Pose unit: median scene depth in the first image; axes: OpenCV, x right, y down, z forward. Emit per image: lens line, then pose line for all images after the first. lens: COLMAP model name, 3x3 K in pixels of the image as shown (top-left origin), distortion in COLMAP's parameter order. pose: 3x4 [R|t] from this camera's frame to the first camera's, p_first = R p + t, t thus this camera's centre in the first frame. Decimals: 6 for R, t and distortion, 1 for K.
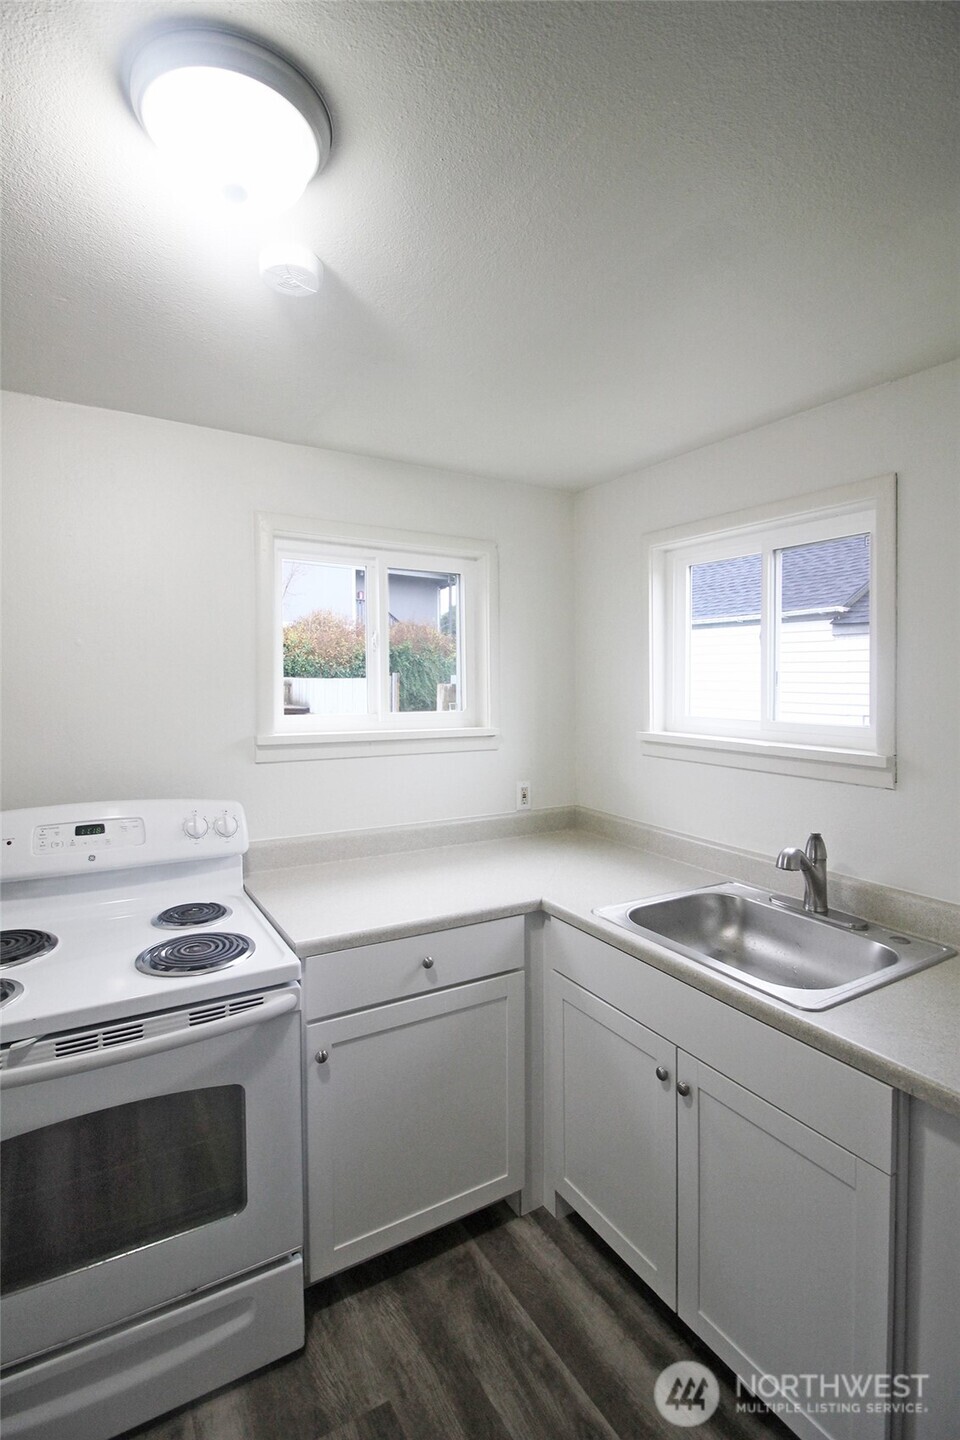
lens RADIAL K [[713.5, 0, 470.3], [0, 713.5, 683.6], [0, 0, 1]] dist [-0.011284, -0.008196]
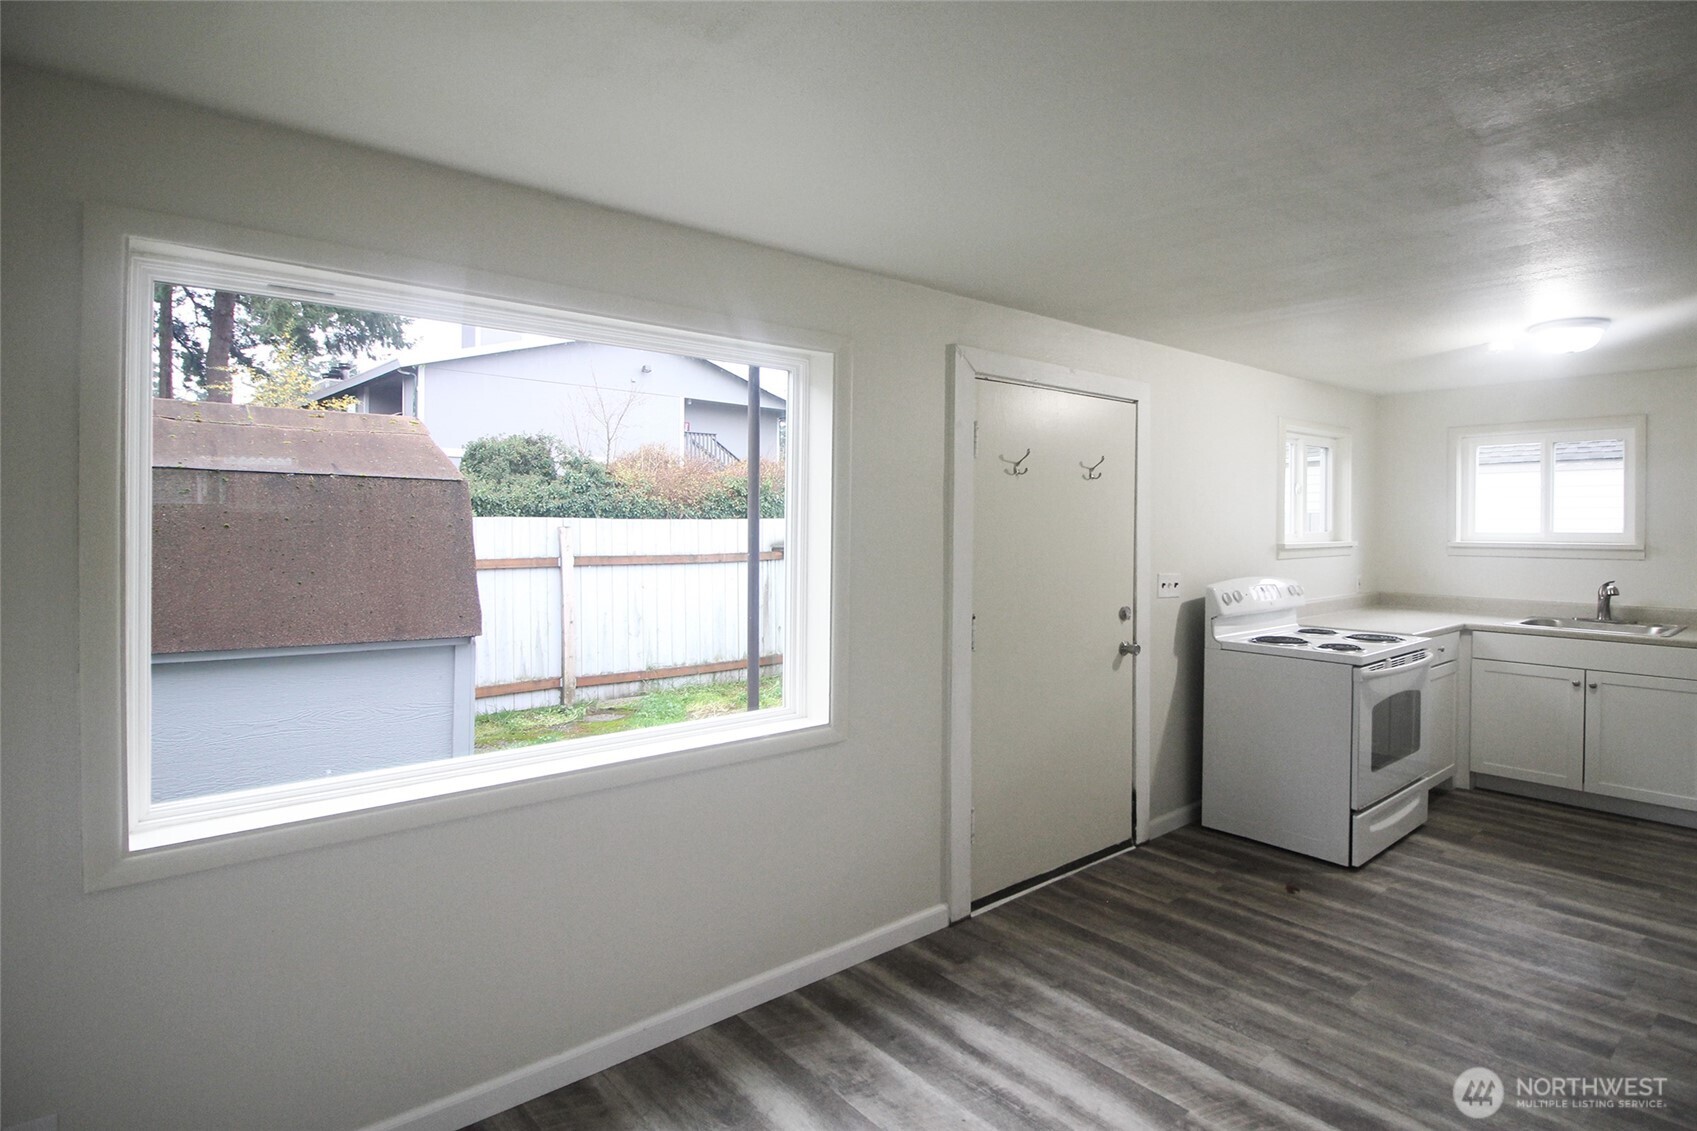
lens RADIAL K [[840.8, 0, 848.0], [0, 840.8, 535.9], [0, 0, 1]] dist [-0.011284, -0.008196]
pose [[0.993857, -0.011768, 0.110045, -1.447265], [0.010635, 0.999884, 0.010875, 0.017280], [-0.110160, -0.009638, 0.993867, -0.849979]]
